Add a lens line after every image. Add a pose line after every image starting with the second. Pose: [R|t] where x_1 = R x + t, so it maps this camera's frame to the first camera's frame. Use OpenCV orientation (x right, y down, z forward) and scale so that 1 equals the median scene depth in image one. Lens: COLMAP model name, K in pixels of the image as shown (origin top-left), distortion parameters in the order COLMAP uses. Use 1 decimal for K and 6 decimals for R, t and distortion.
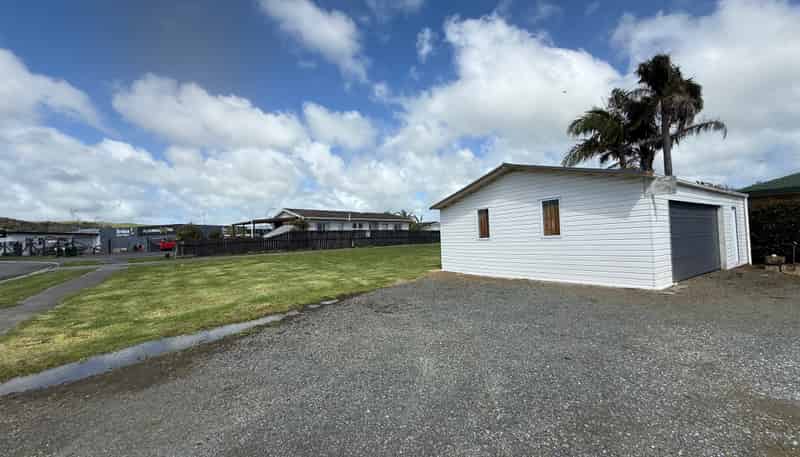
lens RADIAL K [[329.4, 0, 400.0], [0, 329.4, 228.5], [0, 0, 1]] dist [-0.004336, -0.000210]
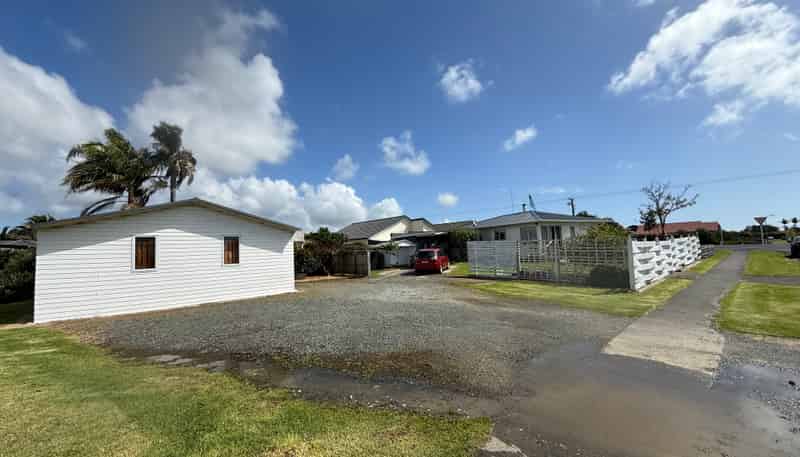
lens RADIAL K [[329.4, 0, 400.0], [0, 329.4, 228.5], [0, 0, 1]] dist [-0.004336, -0.000210]
pose [[-0.189661, 0.118279, 0.974699, -0.896500], [0.025405, 0.992976, -0.115554, 0.047271], [-0.981521, 0.002846, -0.191333, 0.576685]]
